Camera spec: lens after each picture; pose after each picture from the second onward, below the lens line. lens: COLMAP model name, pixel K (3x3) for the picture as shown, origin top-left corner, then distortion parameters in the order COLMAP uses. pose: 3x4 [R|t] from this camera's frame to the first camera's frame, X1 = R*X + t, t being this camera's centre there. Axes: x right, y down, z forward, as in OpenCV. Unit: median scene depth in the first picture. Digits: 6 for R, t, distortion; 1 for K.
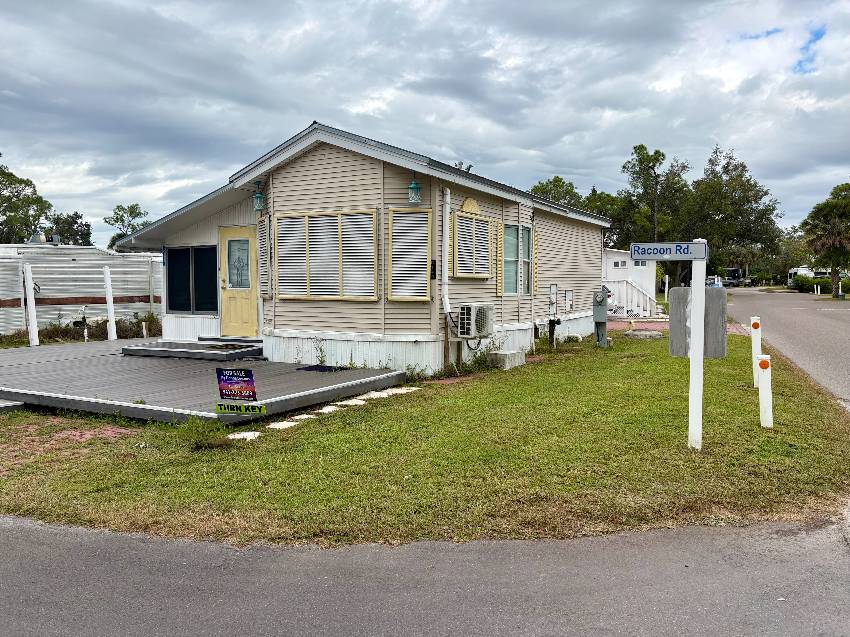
lens RADIAL K [[632.8, 0, 425.7], [0, 632.8, 326.0], [0, 0, 1]] dist [0.020415, -0.001167]
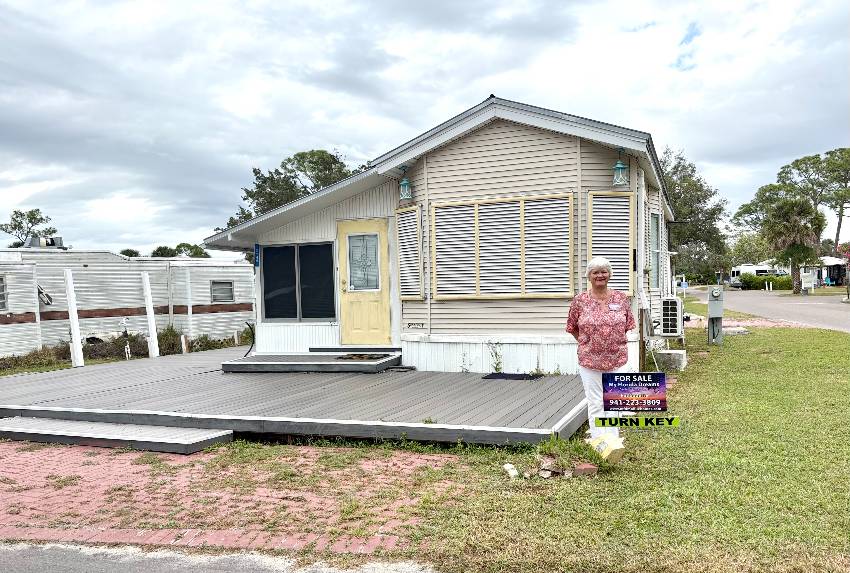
lens RADIAL K [[648.6, 0, 424.8], [0, 648.6, 328.7], [0, 0, 1]] dist [0.072176, -0.005868]
pose [[0.991345, -0.031619, 0.127418, -0.321777], [0.032936, 0.999423, -0.008244, 0.004056], [-0.127084, 0.012369, 0.991815, 0.096953]]
